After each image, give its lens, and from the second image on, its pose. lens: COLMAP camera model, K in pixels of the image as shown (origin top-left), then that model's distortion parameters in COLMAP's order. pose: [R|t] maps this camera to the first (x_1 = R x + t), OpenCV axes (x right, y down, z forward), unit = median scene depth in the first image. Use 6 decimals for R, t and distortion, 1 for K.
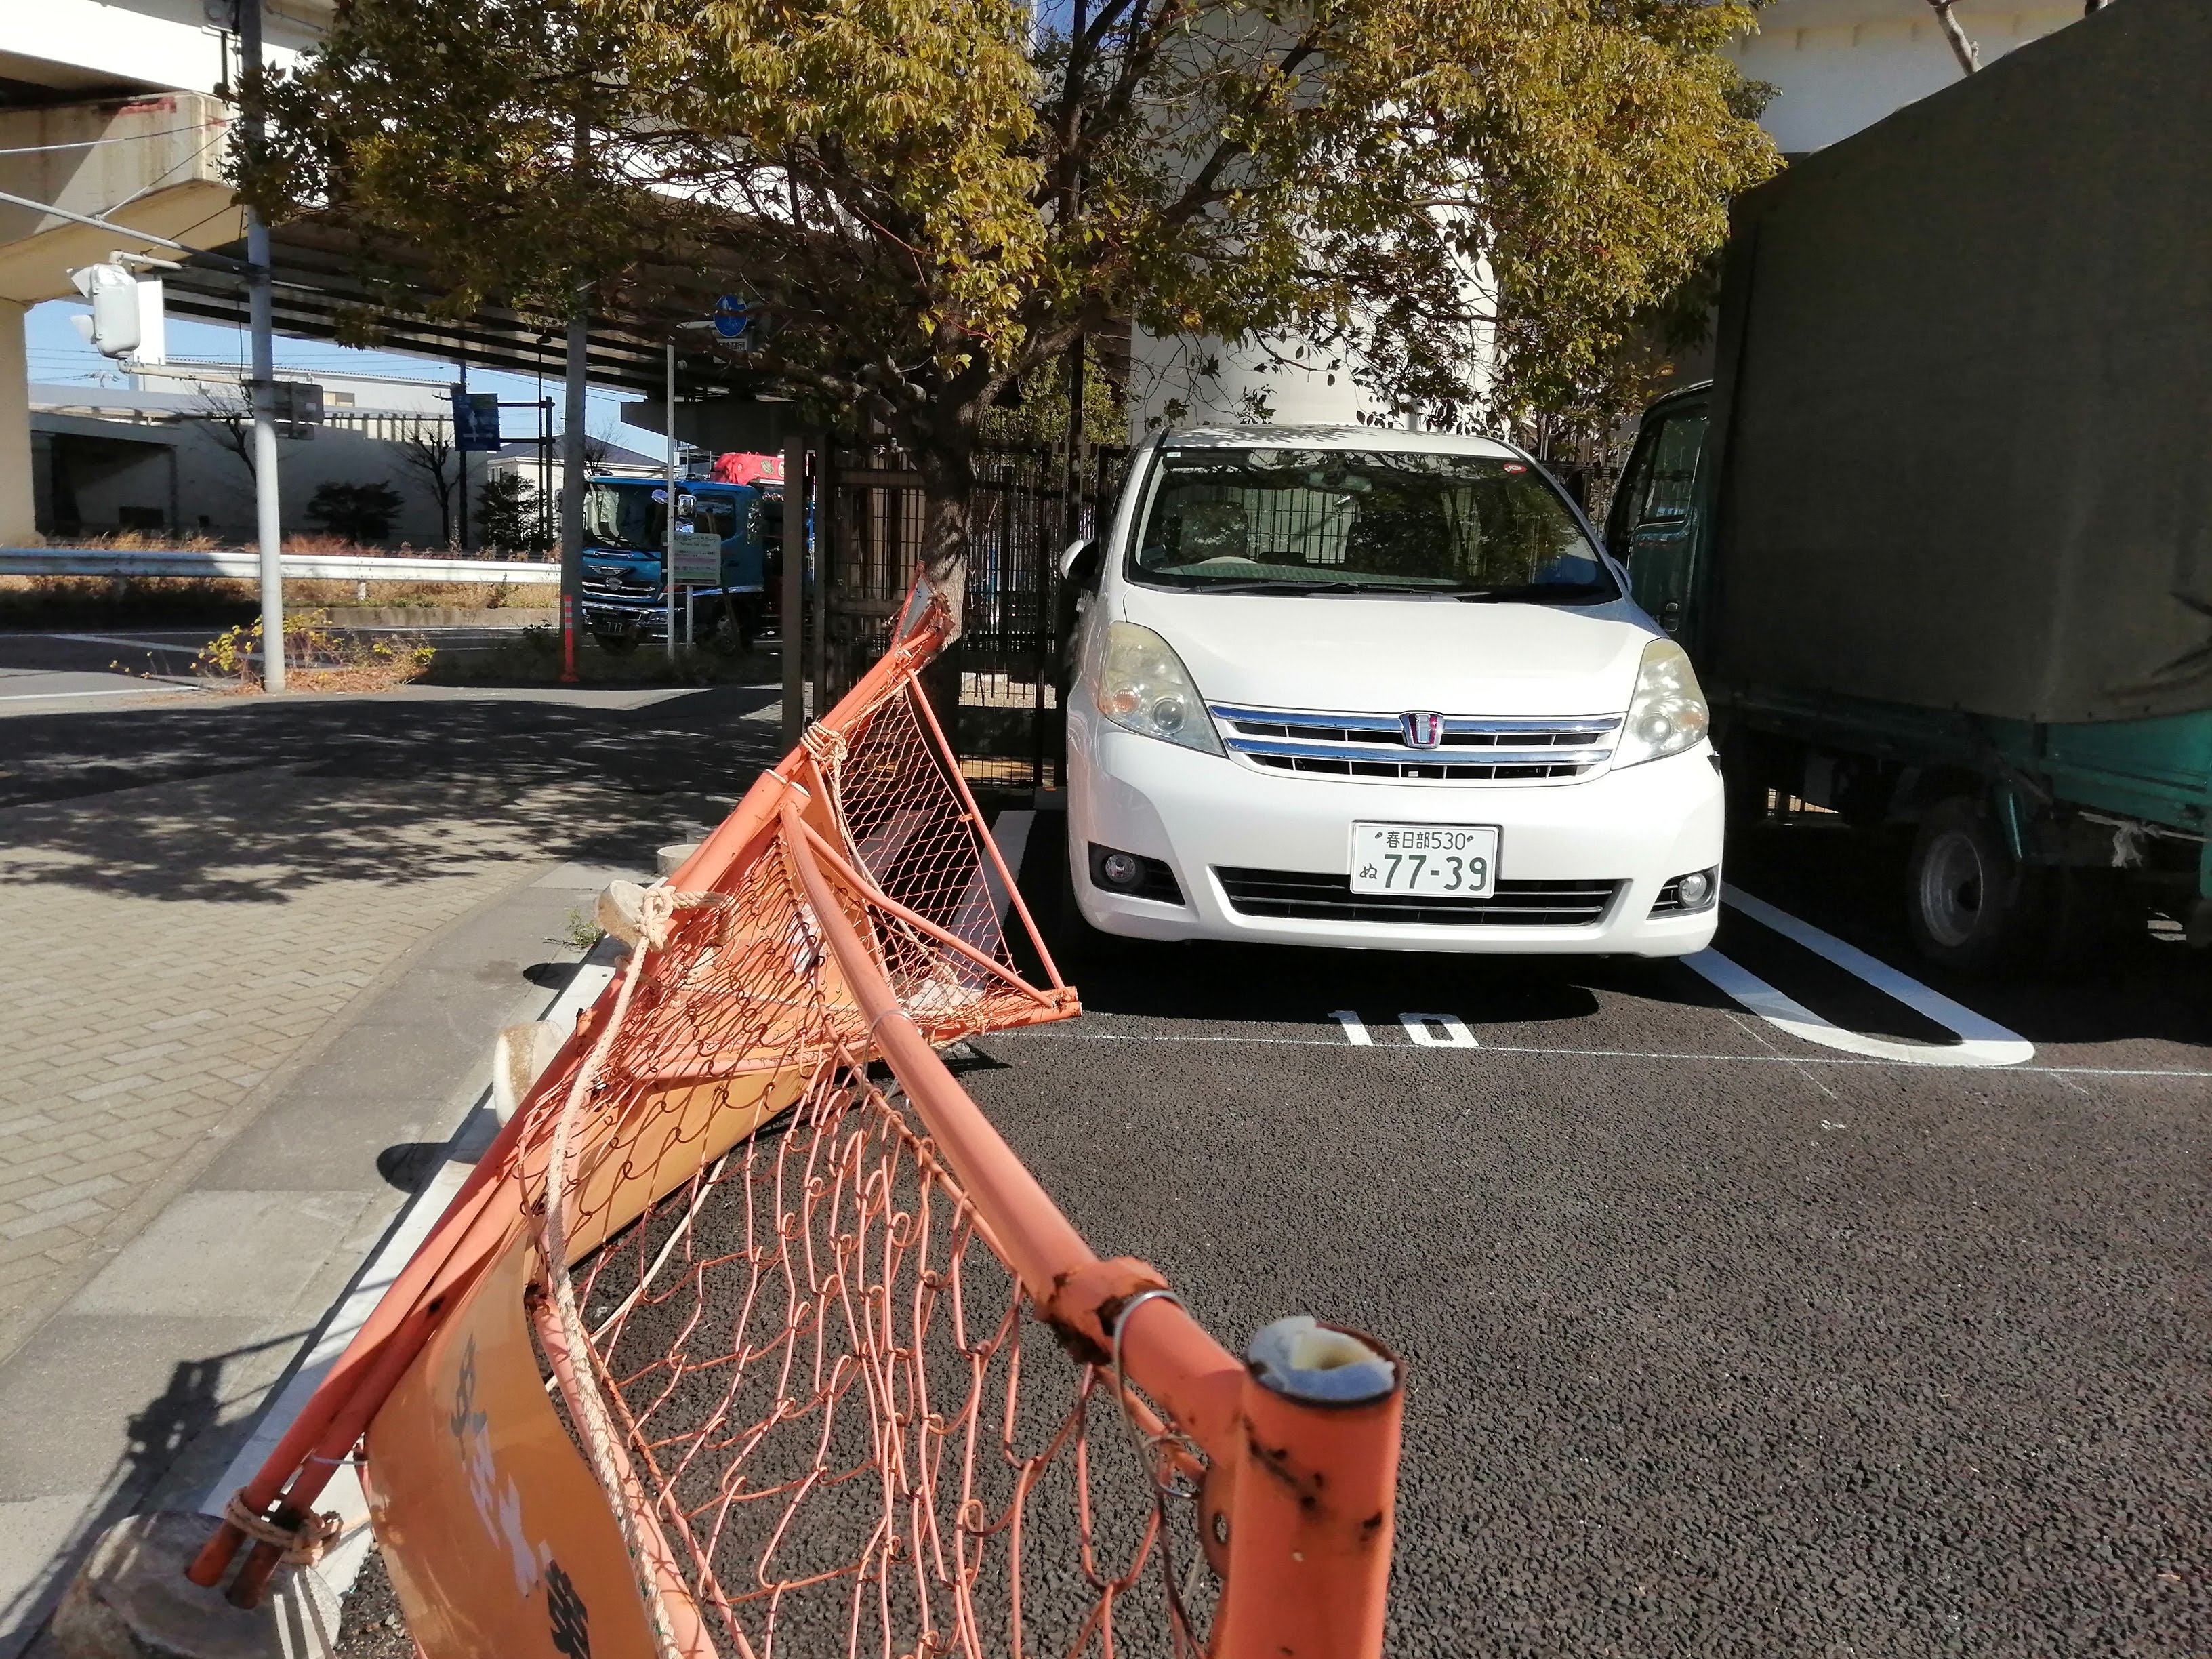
lens RADIAL K [[1784.5, 0, 1098.2], [0, 1784.5, 835.2], [0, 0, 1]] dist [0.072426, -0.130044]
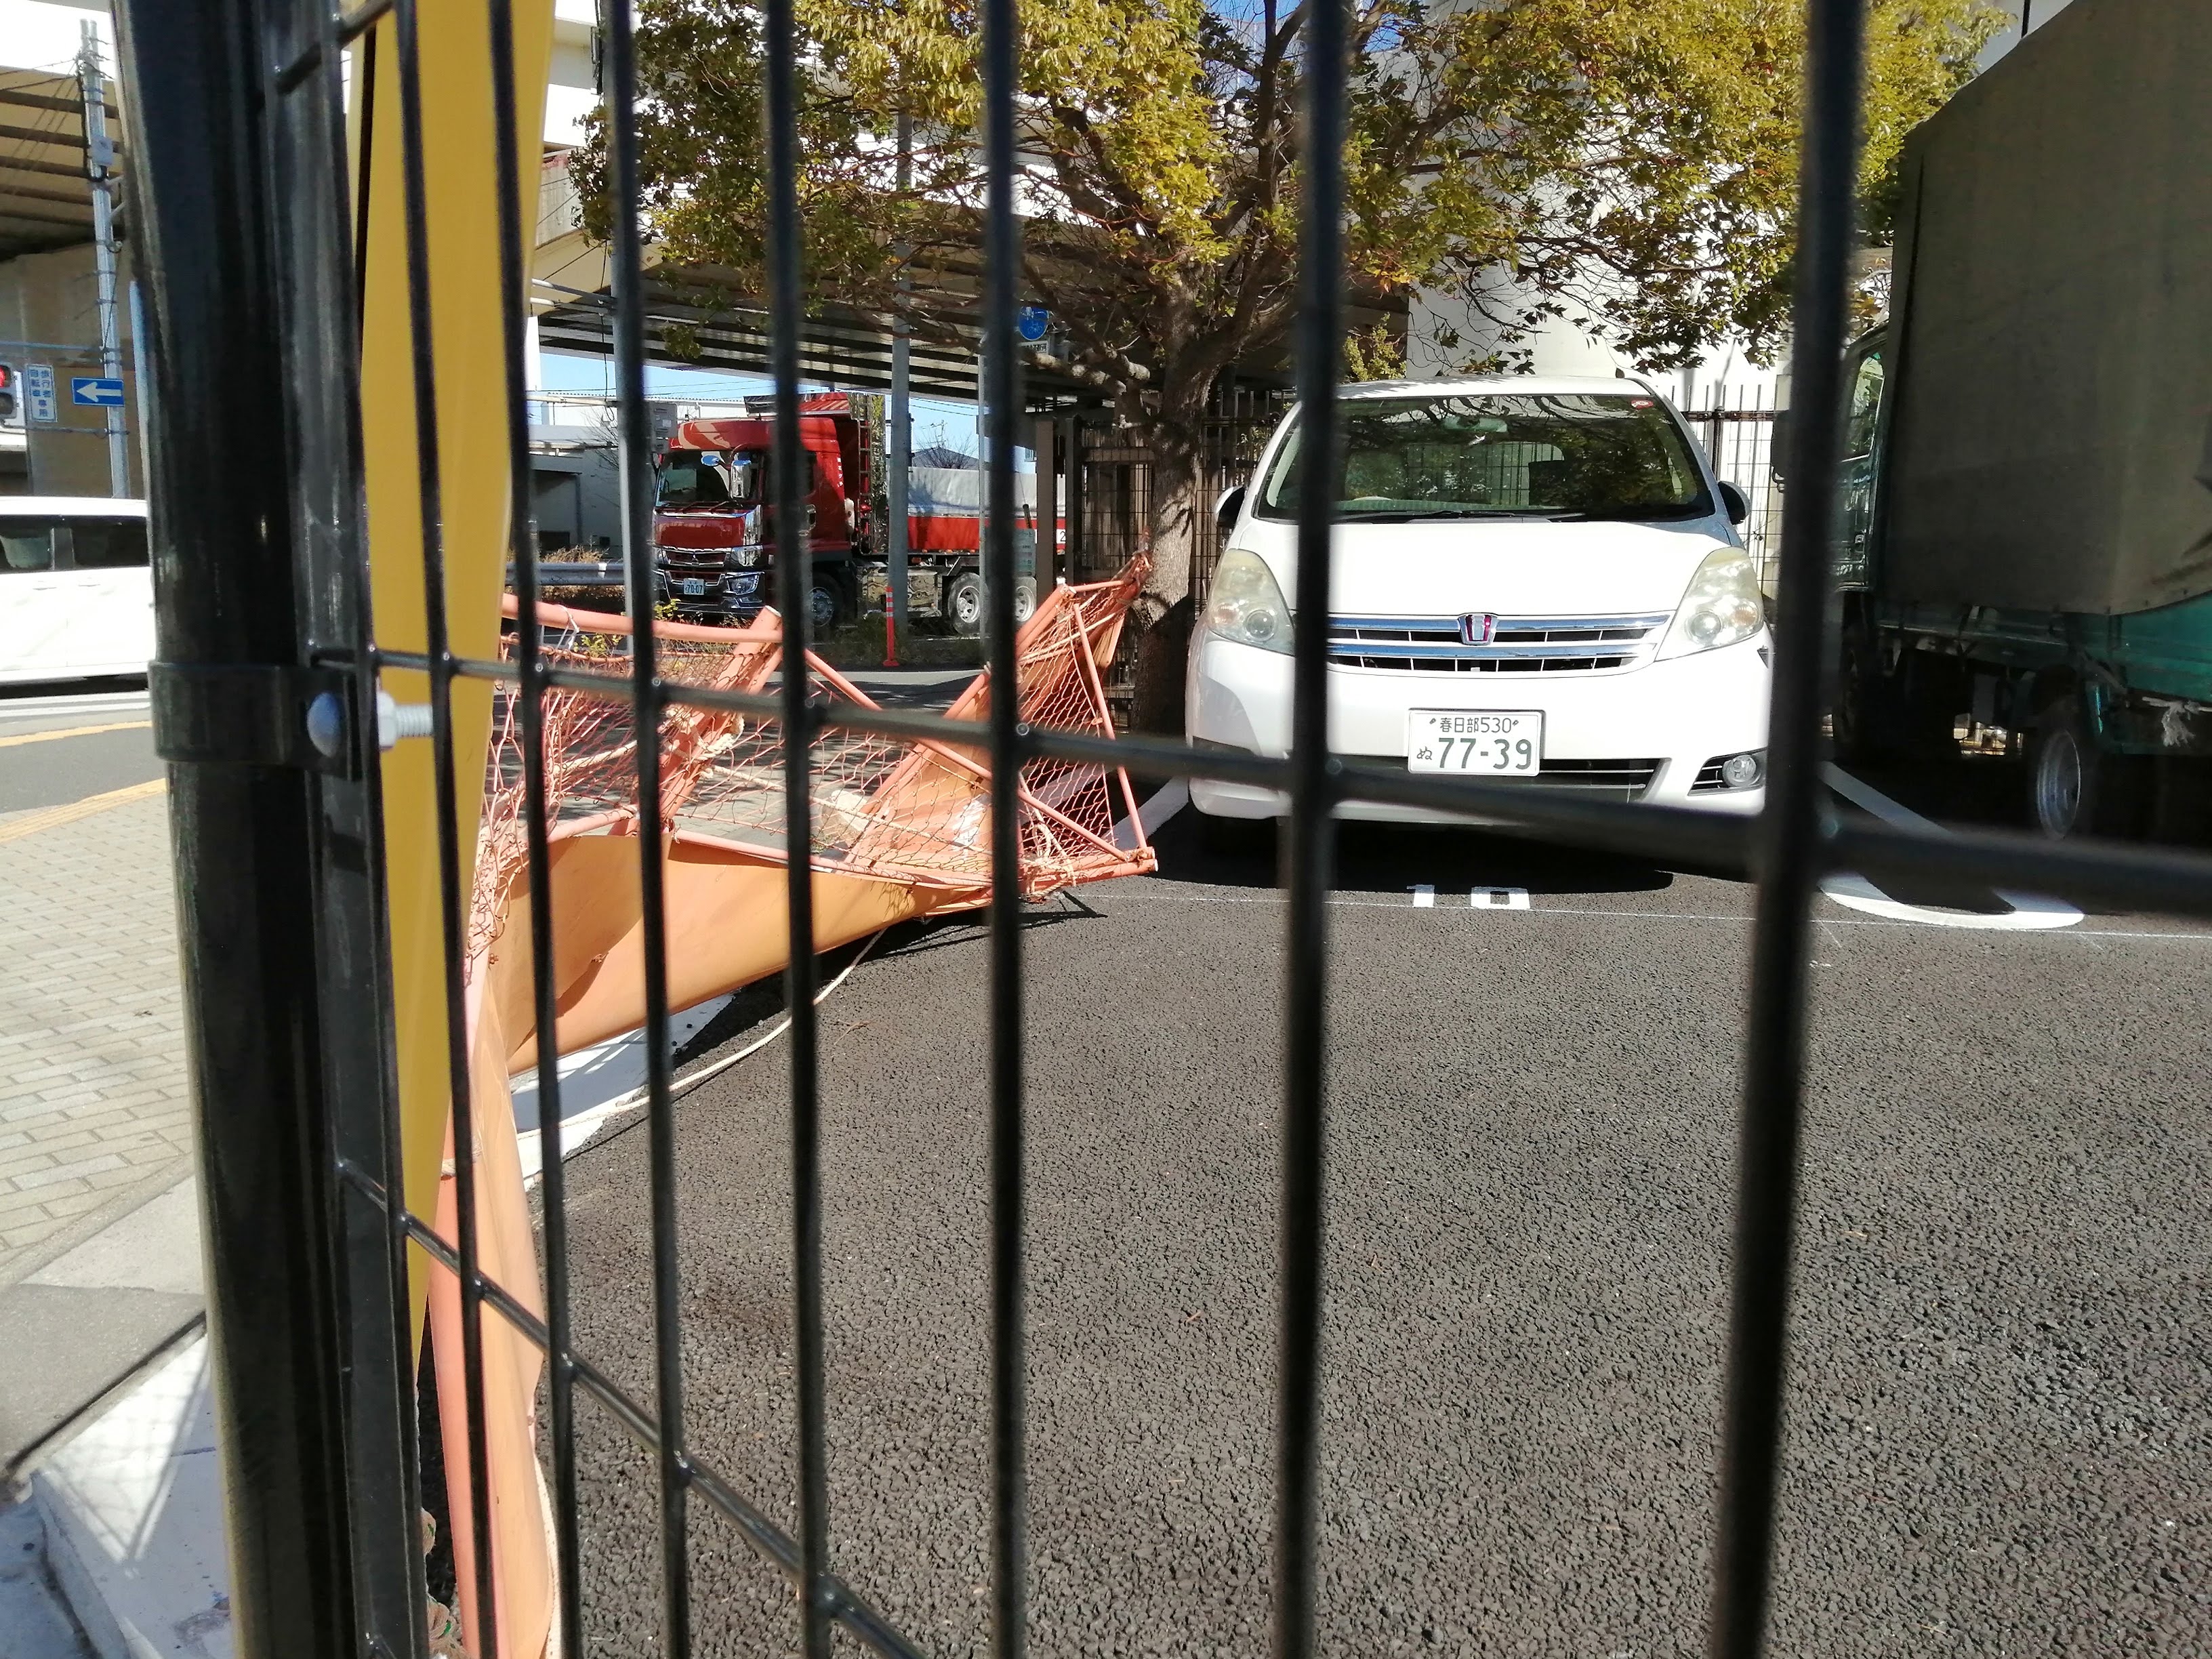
lens RADIAL K [[1784.5, 0, 1101.5], [0, 1784.5, 824.8], [0, 0, 1]] dist [0.072426, -0.130044]
pose [[0.980766, -0.005879, -0.195101, 0.167125], [0.004953, 0.999974, -0.005238, 0.068976], [0.195127, 0.004171, 0.980769, -0.154774]]
